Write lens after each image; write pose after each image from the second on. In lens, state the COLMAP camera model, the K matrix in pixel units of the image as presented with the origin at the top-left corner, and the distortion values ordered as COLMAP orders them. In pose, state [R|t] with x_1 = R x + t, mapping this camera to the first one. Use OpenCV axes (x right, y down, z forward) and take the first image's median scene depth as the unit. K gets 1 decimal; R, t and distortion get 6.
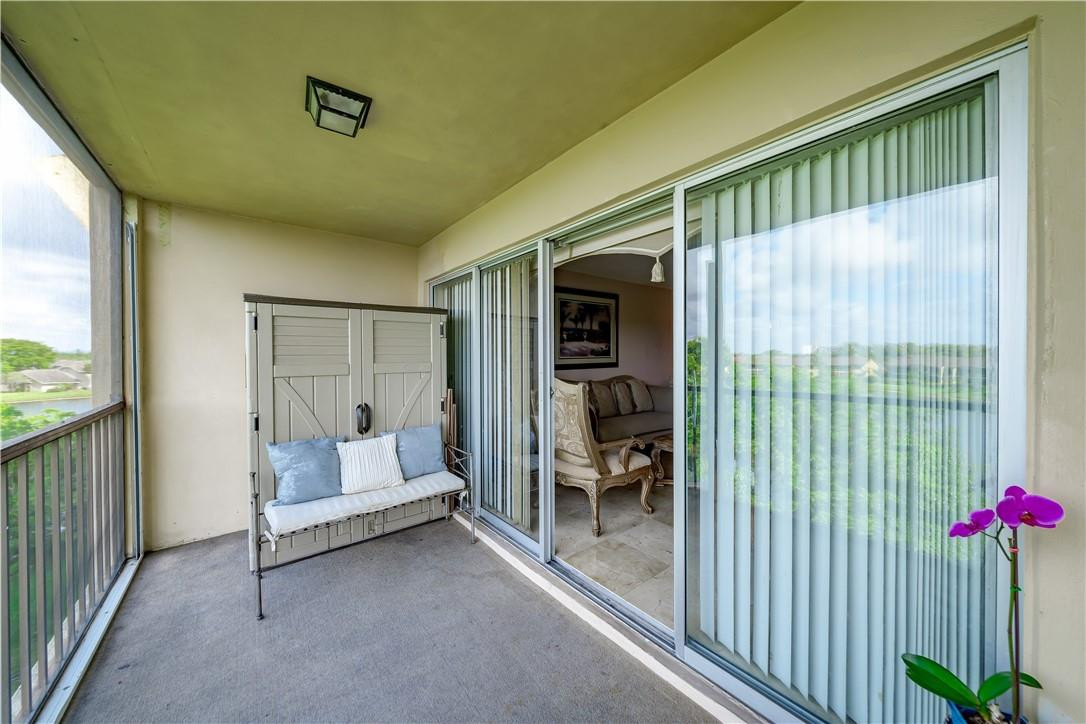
lens RADIAL K [[376.9, 0, 543.9], [0, 376.9, 359.7], [0, 0, 1]] dist [-0.002401, -0.000380]
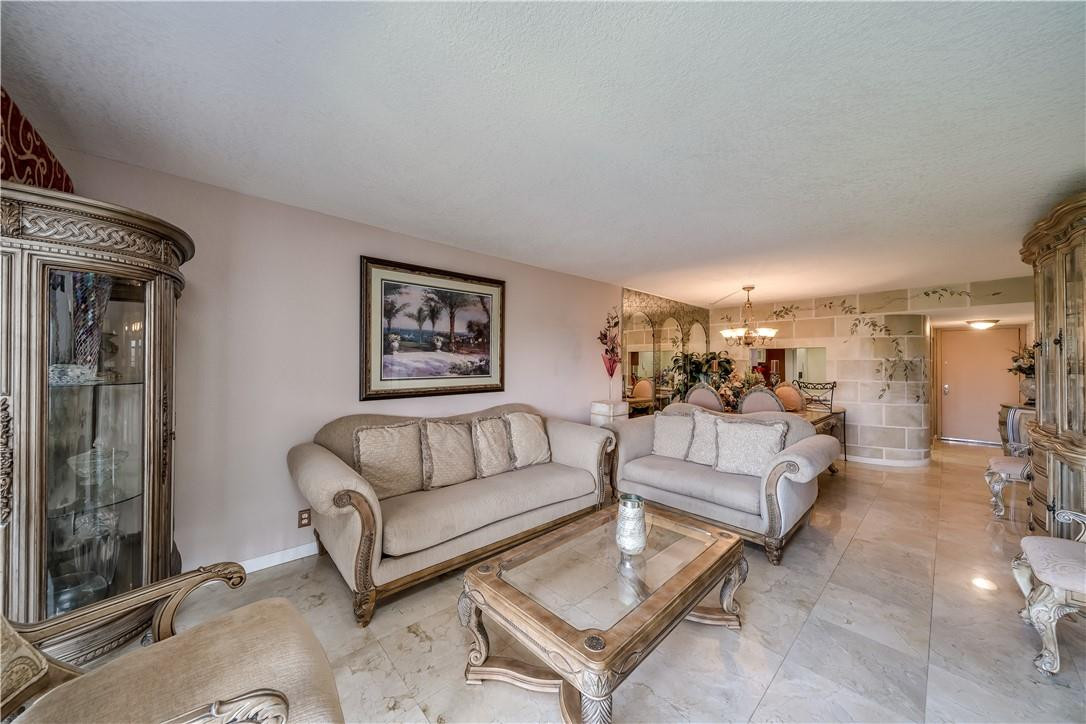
lens RADIAL K [[367.6, 0, 548.5], [0, 367.6, 363.0], [0, 0, 1]] dist [-0.000913, -0.000021]
pose [[0.997210, 0.008875, 0.074117, 0.137026], [-0.008126, 0.999913, -0.010400, -0.014077], [-0.074203, 0.009768, 0.997195, 0.215499]]
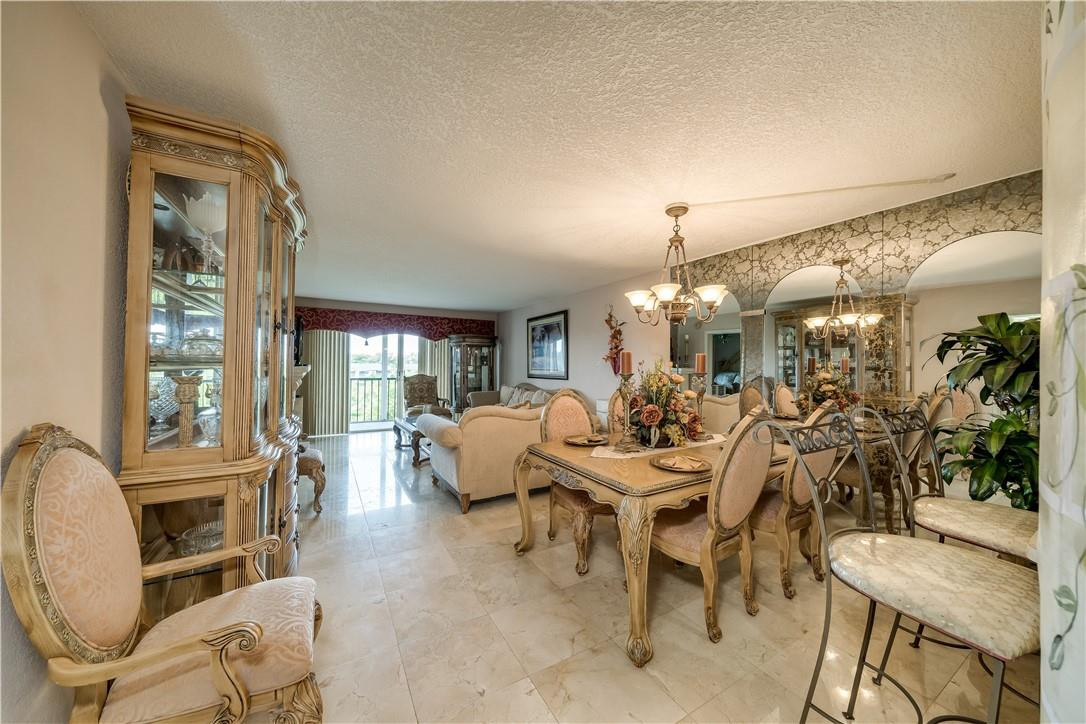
lens RADIAL K [[376.9, 0, 543.9], [0, 376.9, 359.7], [0, 0, 1]] dist [-0.002401, -0.000380]
pose [[-0.143033, -0.008695, -0.989680, 0.742621], [-0.015019, 0.999865, -0.006614, -0.016655], [0.989604, 0.013918, -0.143144, 0.658410]]
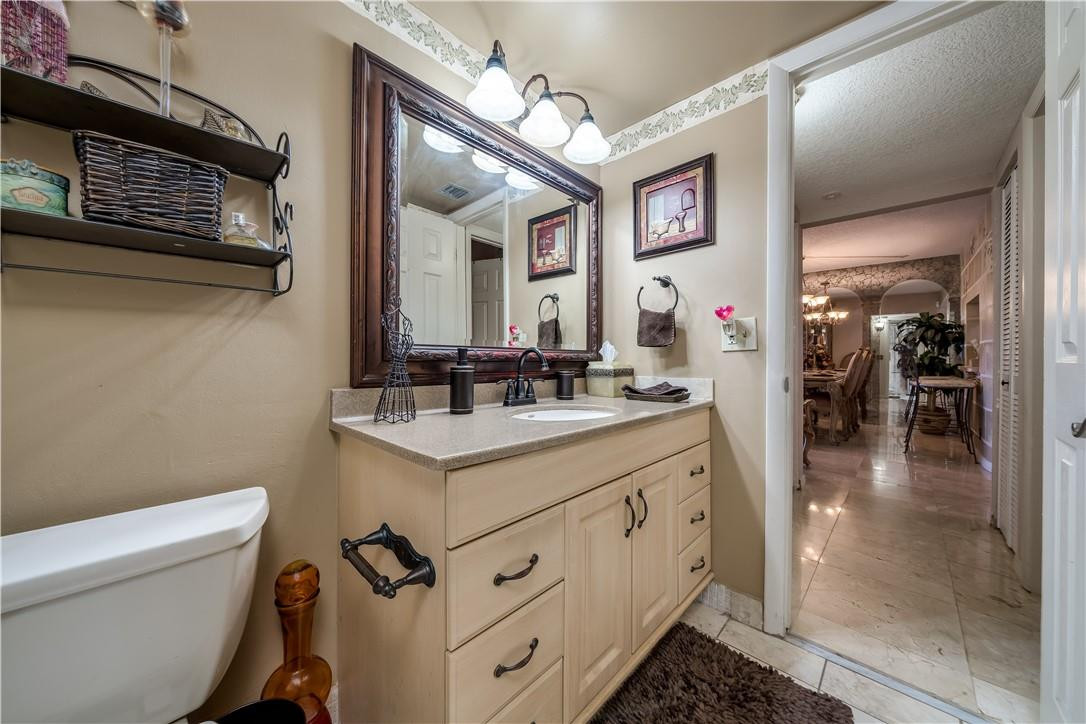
lens RADIAL K [[376.9, 0, 543.9], [0, 376.9, 359.7], [0, 0, 1]] dist [-0.002401, -0.000380]
pose [[0.141501, 0.003316, -0.989932, 0.960943], [-0.008332, 0.999963, 0.002158, 0.025068], [0.989903, 0.007943, 0.141524, 0.256172]]
